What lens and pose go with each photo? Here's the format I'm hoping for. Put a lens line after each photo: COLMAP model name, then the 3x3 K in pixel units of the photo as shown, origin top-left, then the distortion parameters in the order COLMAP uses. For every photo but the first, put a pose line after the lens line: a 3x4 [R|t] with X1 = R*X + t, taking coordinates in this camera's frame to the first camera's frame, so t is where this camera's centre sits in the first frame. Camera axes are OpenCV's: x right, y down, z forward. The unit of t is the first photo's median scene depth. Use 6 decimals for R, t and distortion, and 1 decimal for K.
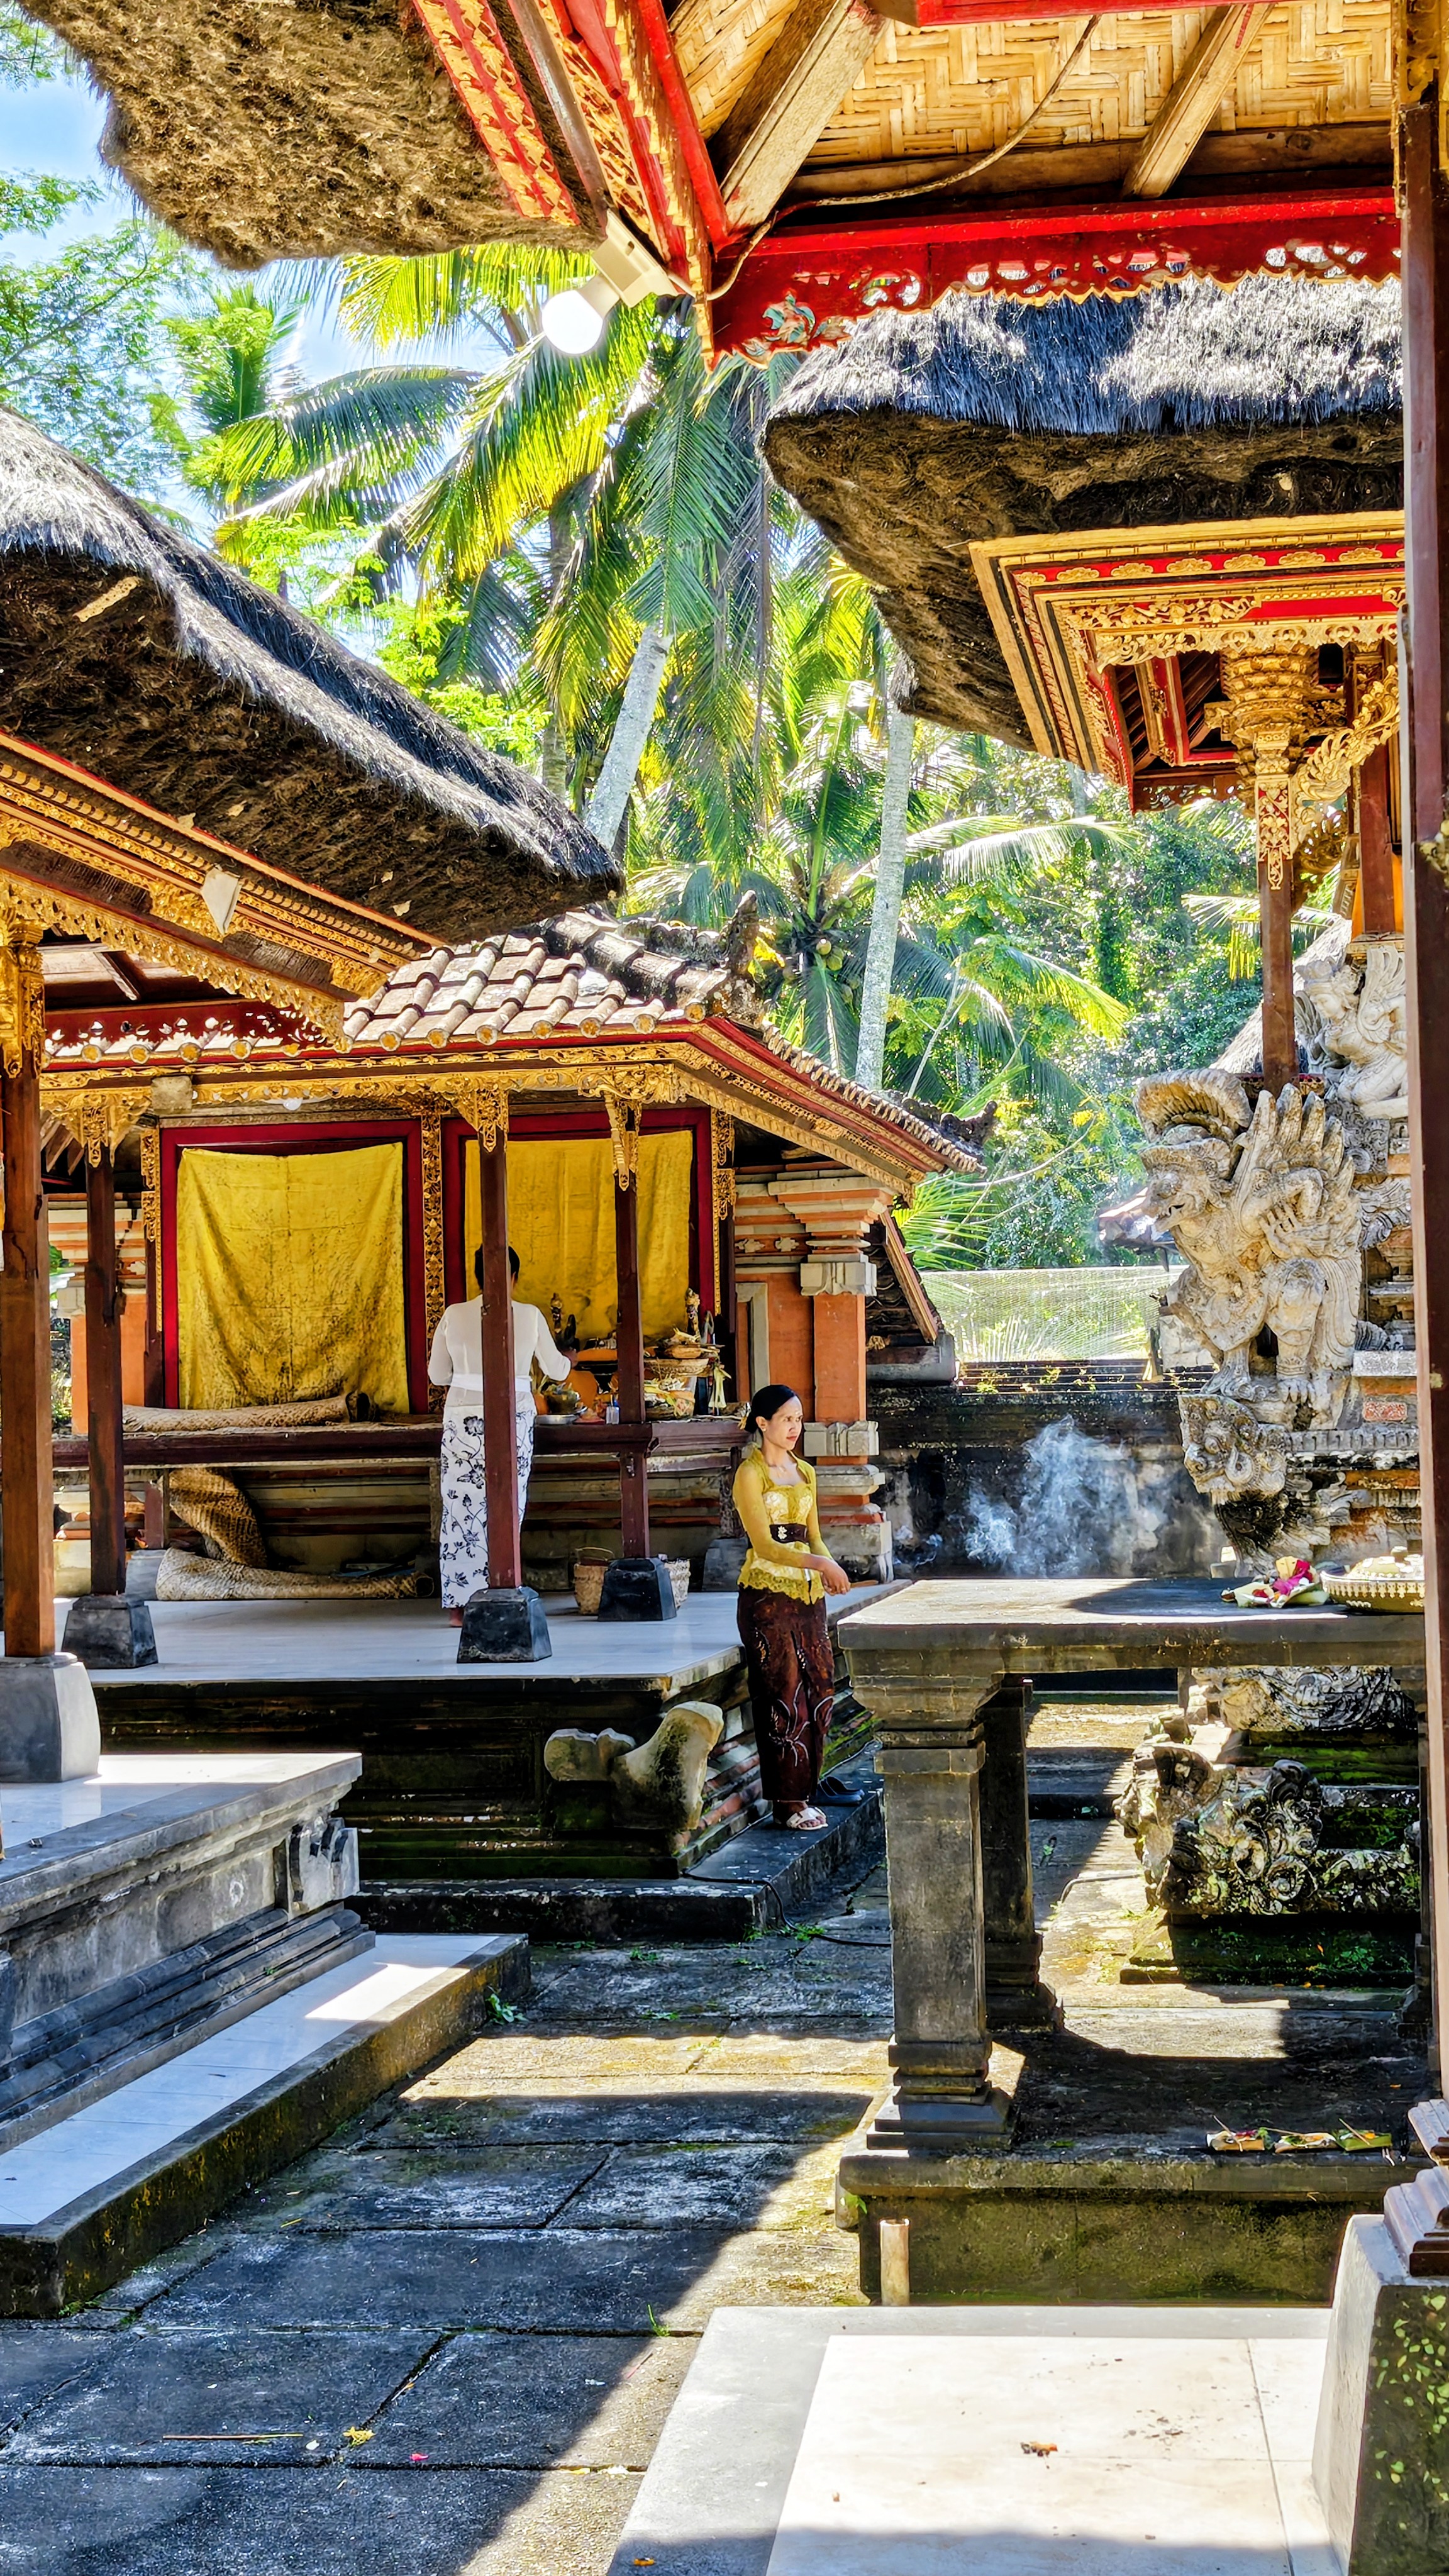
lens RADIAL K [[3483.0, 0, 724.5], [0, 3483.0, 1288.0], [0, 0, 1]] dist [0.166485, -0.622832]
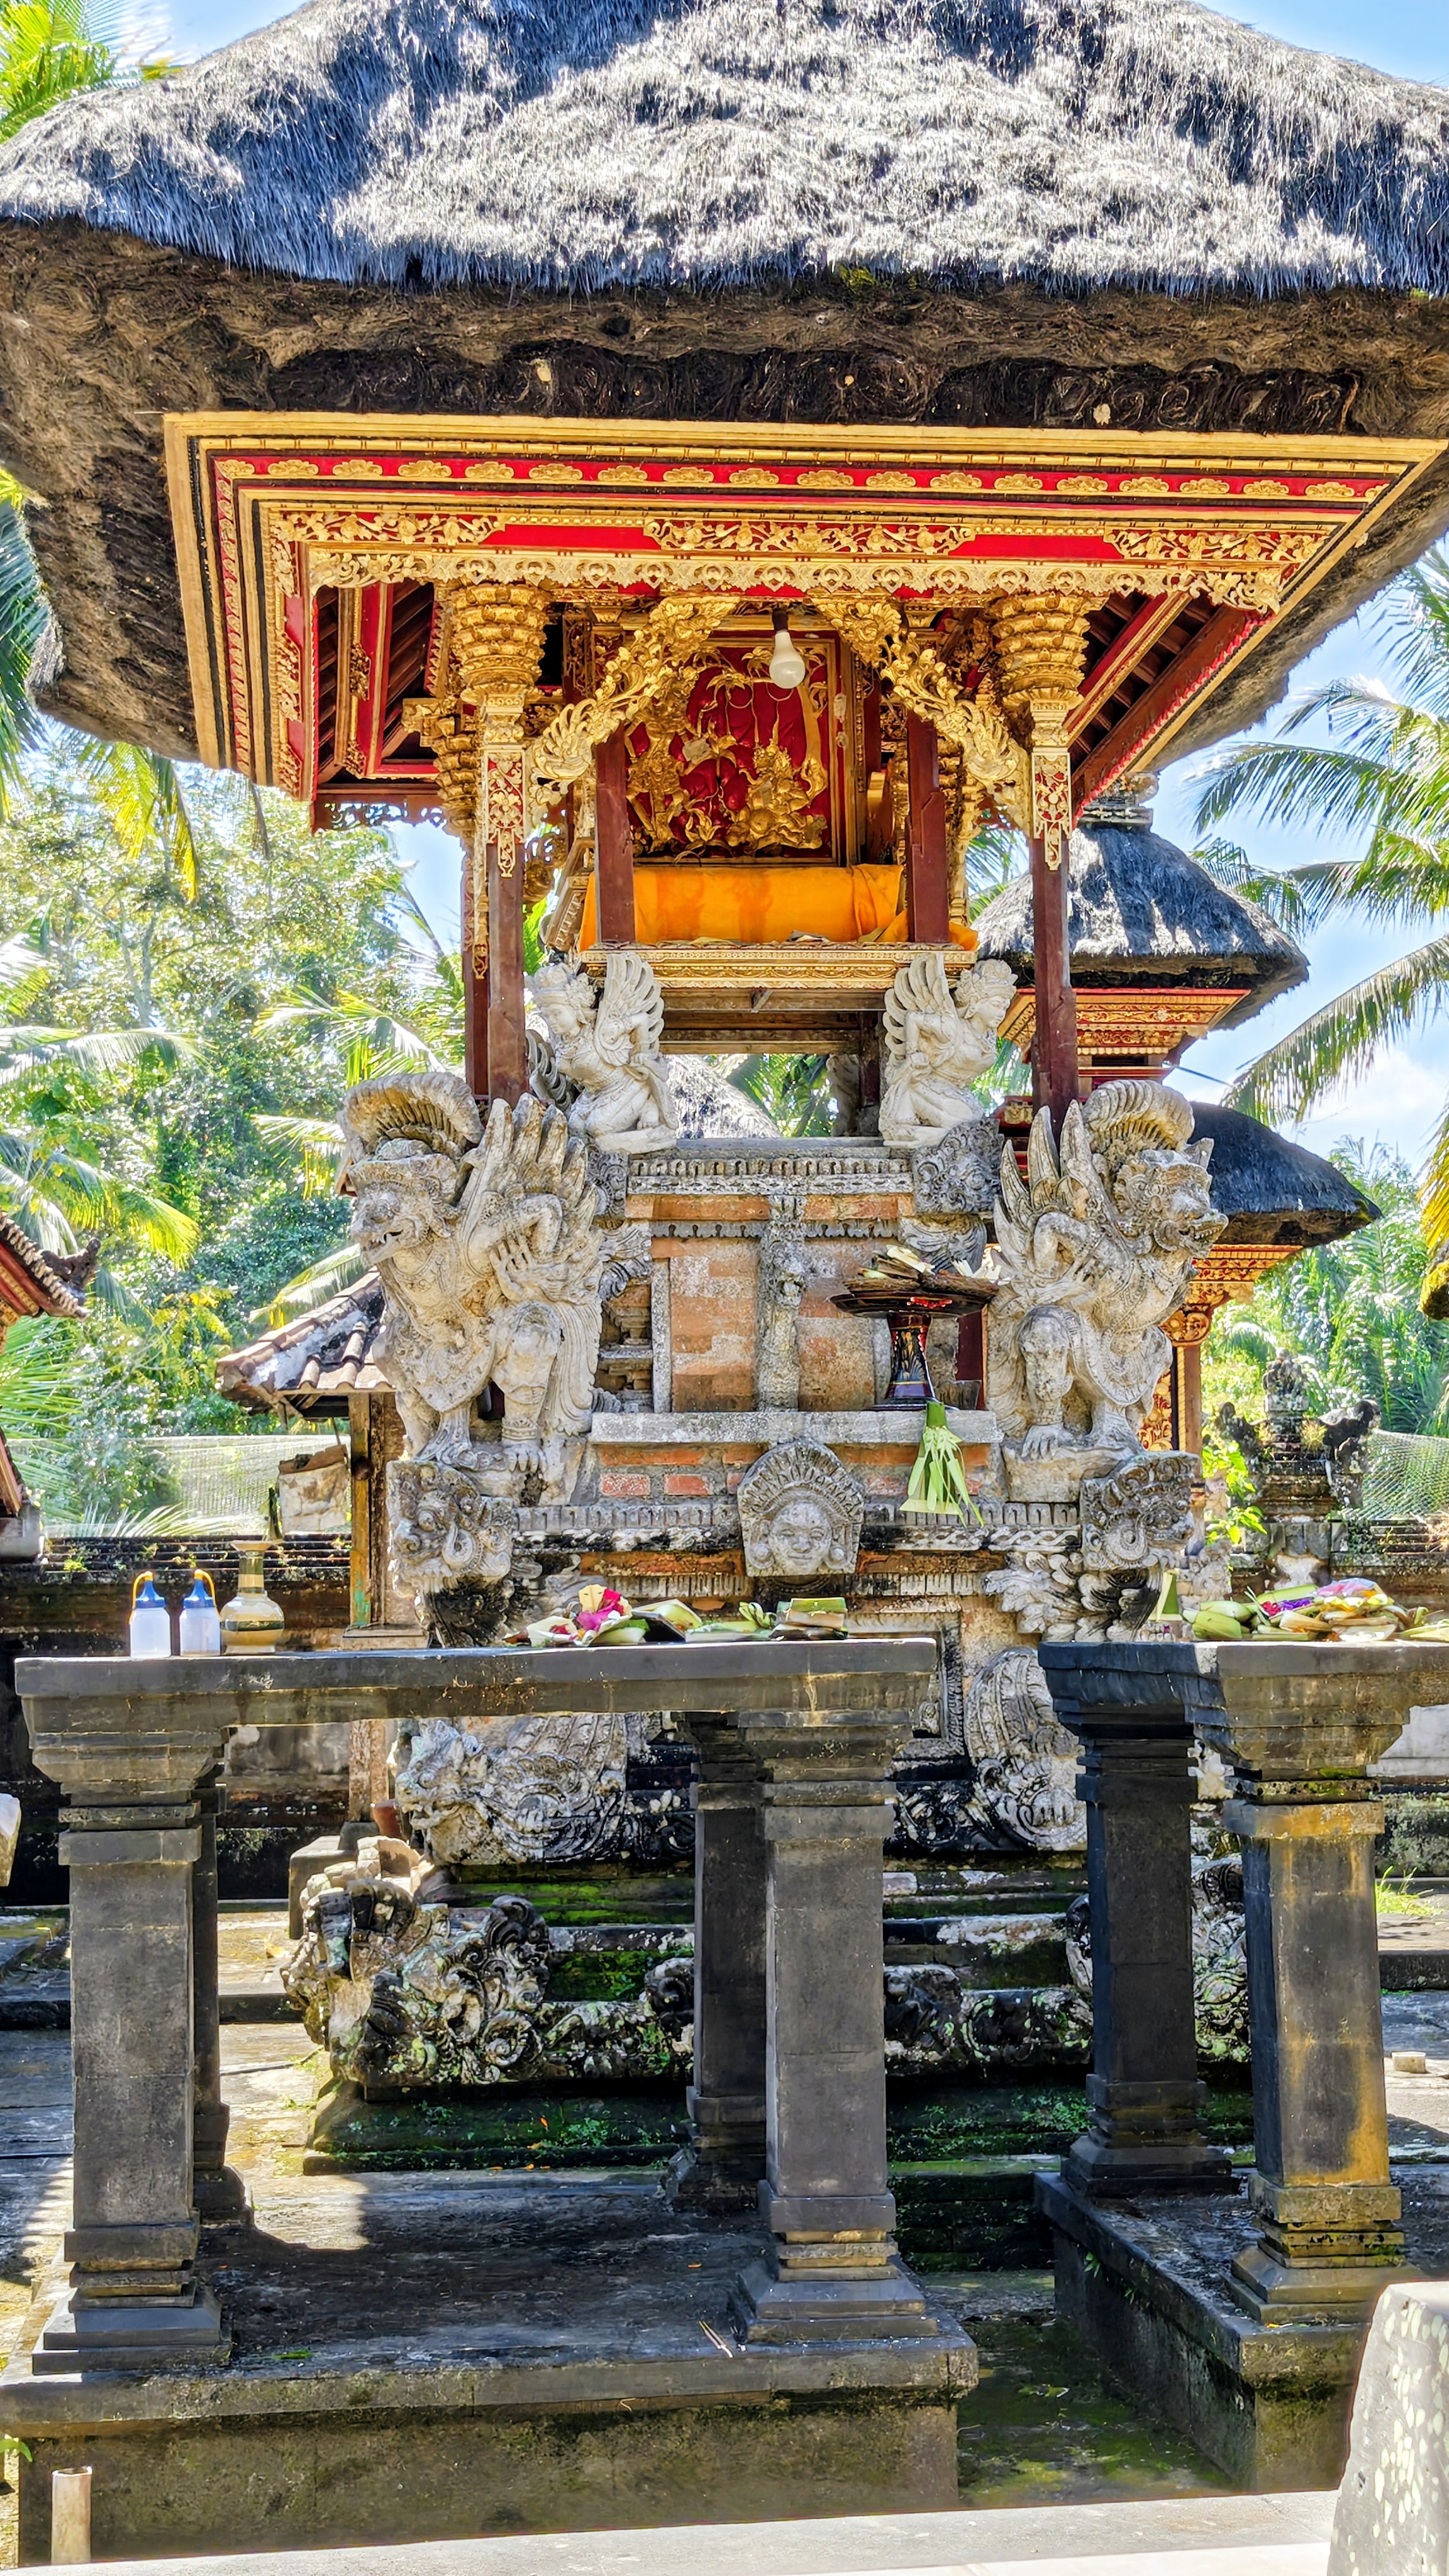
lens RADIAL K [[3387.1, 0, 649.5], [0, 3387.1, 1368.5], [0, 0, 1]] dist [0.155808, -0.619481]
pose [[0.965141, 0.031339, 0.259848, -0.021798], [-0.014777, 0.997746, -0.065451, 0.061965], [-0.261314, 0.059329, 0.963429, 0.203175]]
